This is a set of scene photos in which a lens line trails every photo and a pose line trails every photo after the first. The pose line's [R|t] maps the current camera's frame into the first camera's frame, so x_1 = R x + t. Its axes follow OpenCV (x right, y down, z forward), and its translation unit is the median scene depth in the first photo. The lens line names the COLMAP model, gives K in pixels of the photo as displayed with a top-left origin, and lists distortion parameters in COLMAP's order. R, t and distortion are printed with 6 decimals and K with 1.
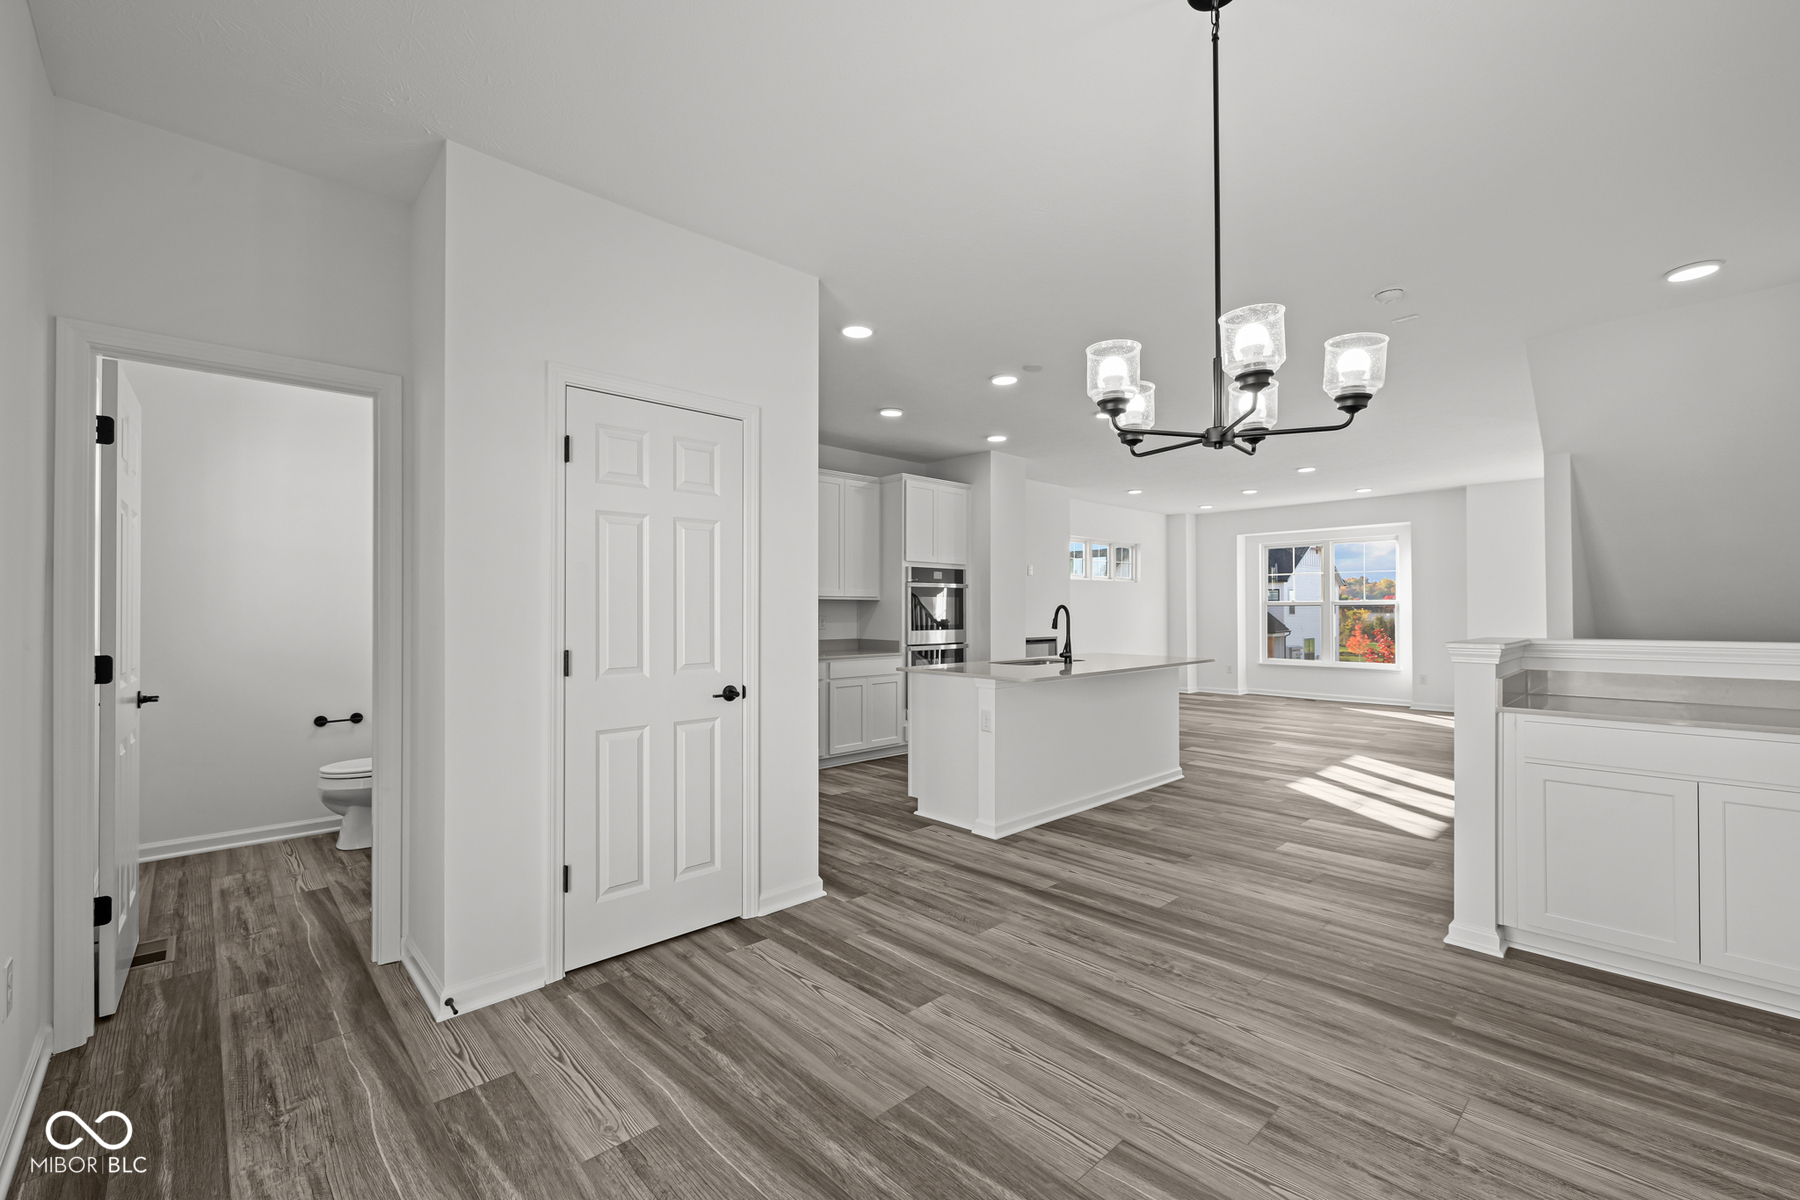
lens RADIAL K [[752.0, 0, 899.7], [0, 752.0, 597.0], [0, 0, 1]] dist [0.000462, -0.000766]
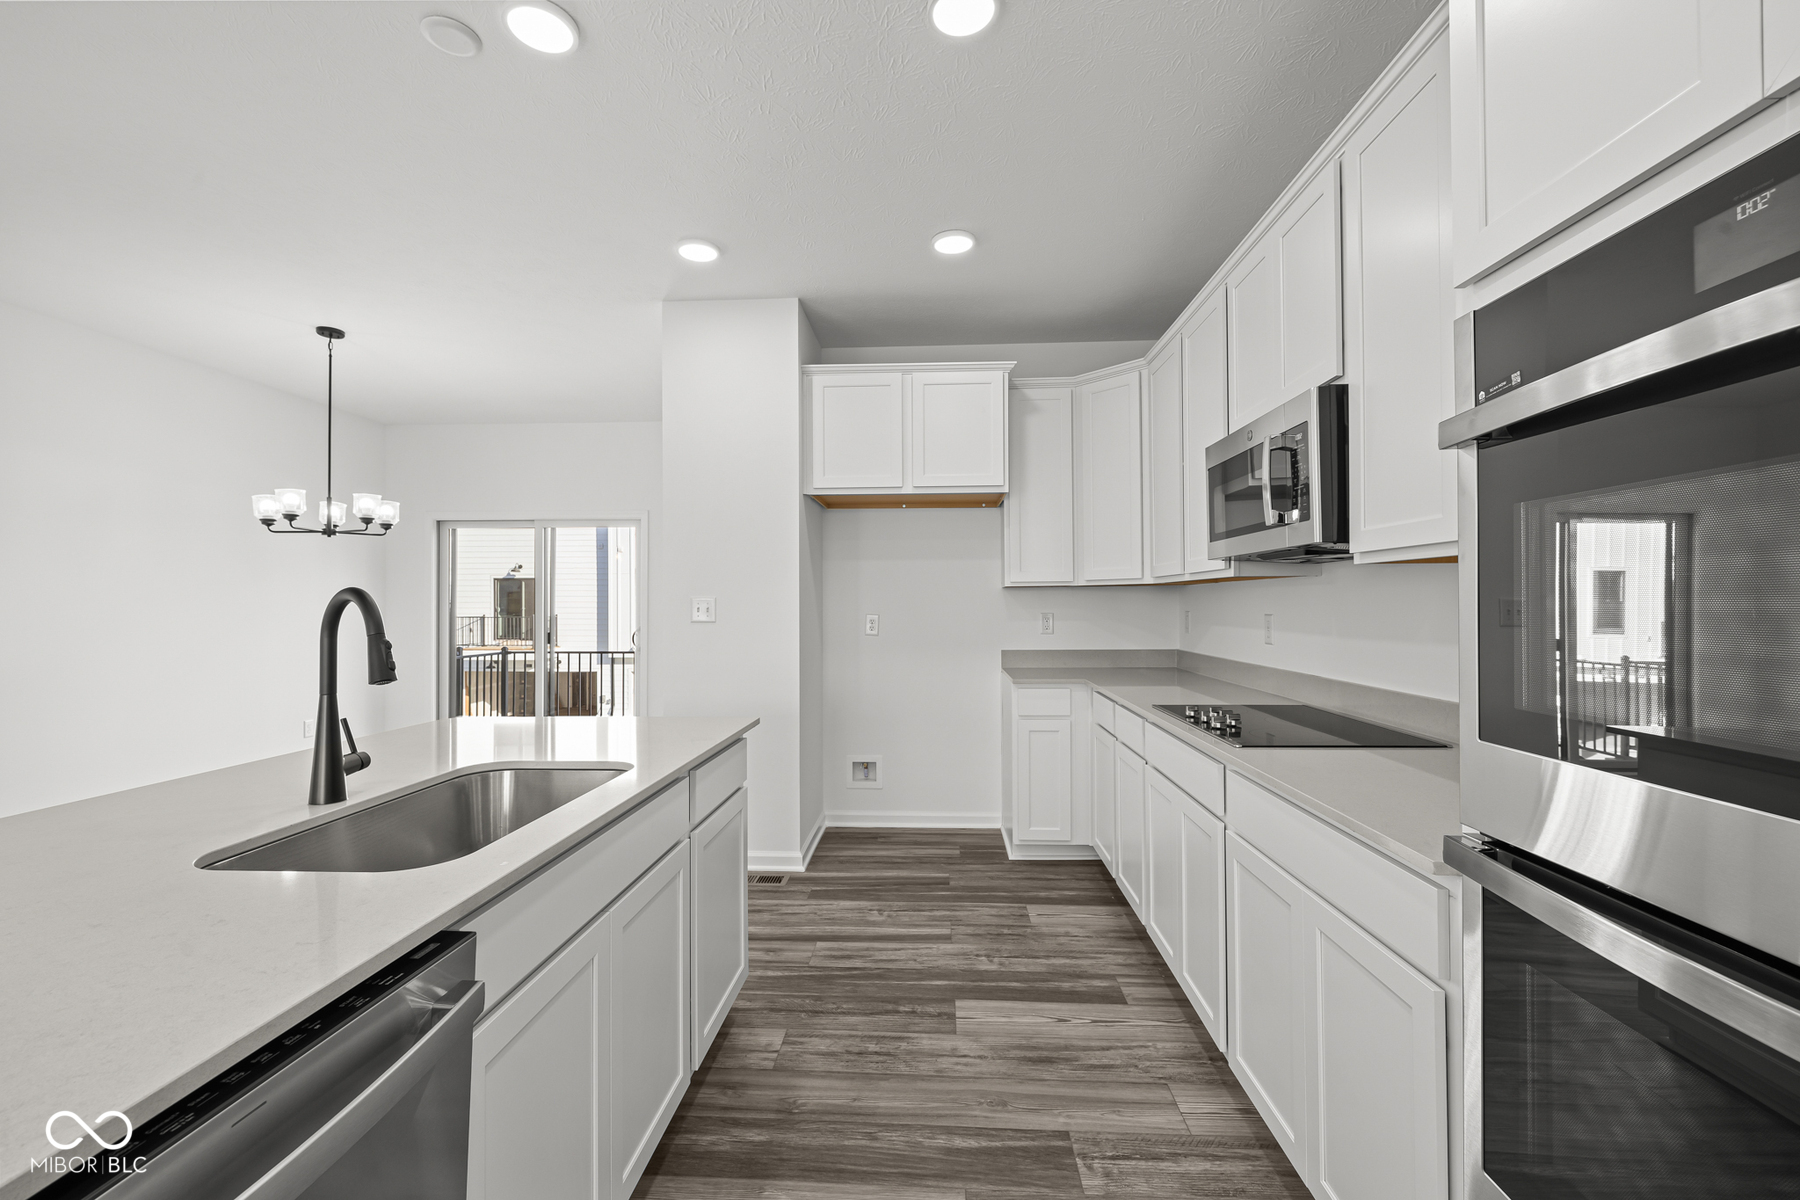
lens RADIAL K [[752.0, 0, 899.7], [0, 752.0, 597.0], [0, 0, 1]] dist [0.000462, -0.000766]
pose [[-0.719878, -0.001399, -0.694099, 0.431774], [0.020087, 0.999537, -0.022848, 0.037394], [0.693810, -0.030390, -0.719517, 2.188357]]
